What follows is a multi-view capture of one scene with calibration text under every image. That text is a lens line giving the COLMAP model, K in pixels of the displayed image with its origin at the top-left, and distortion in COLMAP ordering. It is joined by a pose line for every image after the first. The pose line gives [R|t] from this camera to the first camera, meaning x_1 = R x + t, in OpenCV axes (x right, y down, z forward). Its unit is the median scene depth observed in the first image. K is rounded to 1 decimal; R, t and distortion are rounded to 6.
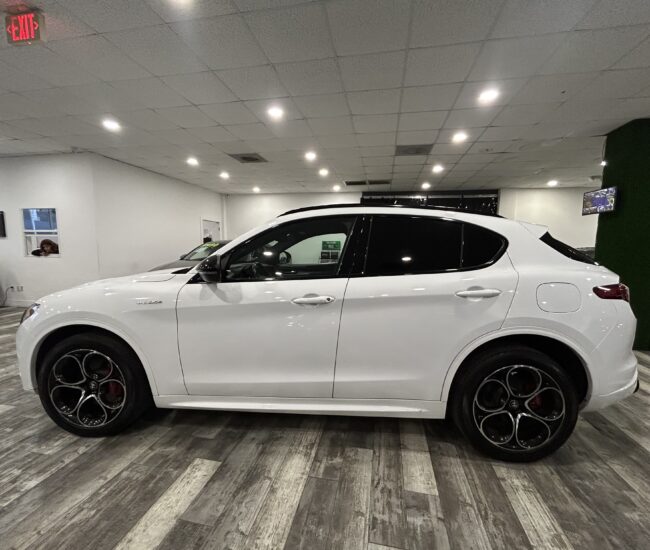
lens RADIAL K [[288.4, 0, 323.0], [0, 288.4, 279.1], [0, 0, 1]] dist [0.001612, -0.000018]
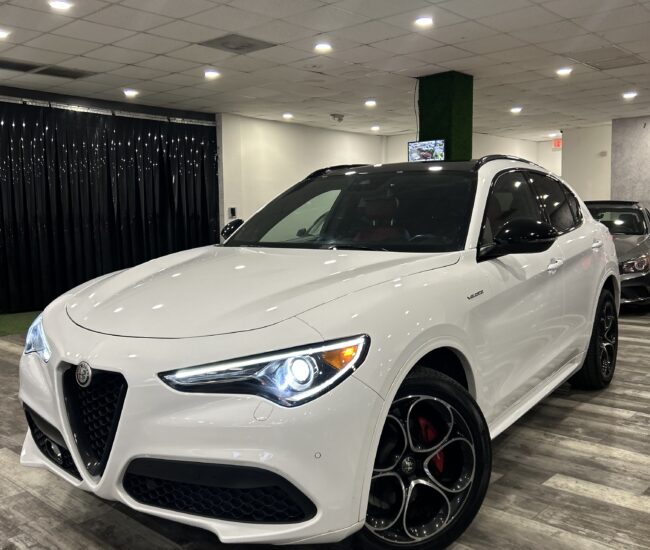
lens RADIAL K [[646.8, 0, 329.9], [0, 646.8, 272.2], [0, 0, 1]] dist [0.040452, -0.021791]
pose [[0.520946, -0.099000, 0.847829, -2.115540], [0.120337, 0.991850, 0.041876, -0.064376], [-0.845064, 0.080210, 0.528614, 0.526814]]
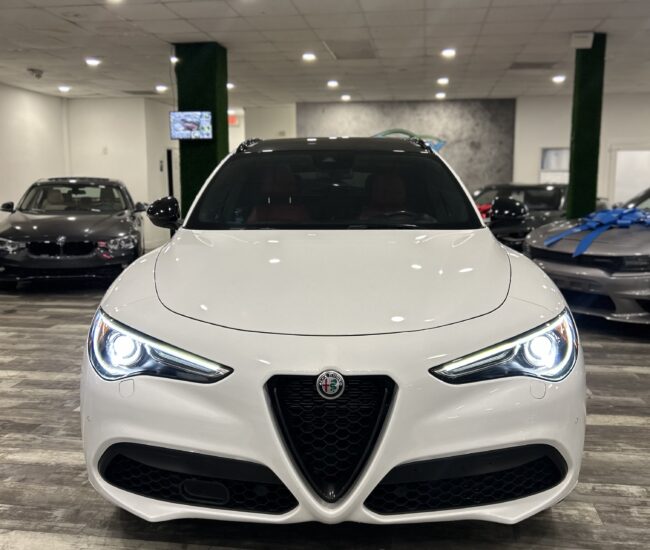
lens RADIAL K [[646.8, 0, 329.9], [0, 646.8, 272.2], [0, 0, 1]] dist [0.040452, -0.021791]
pose [[-0.040023, -0.152185, 0.987541, -2.340280], [0.117136, 0.980804, 0.155894, -0.218190], [-0.992309, 0.121916, -0.021428, 1.582698]]
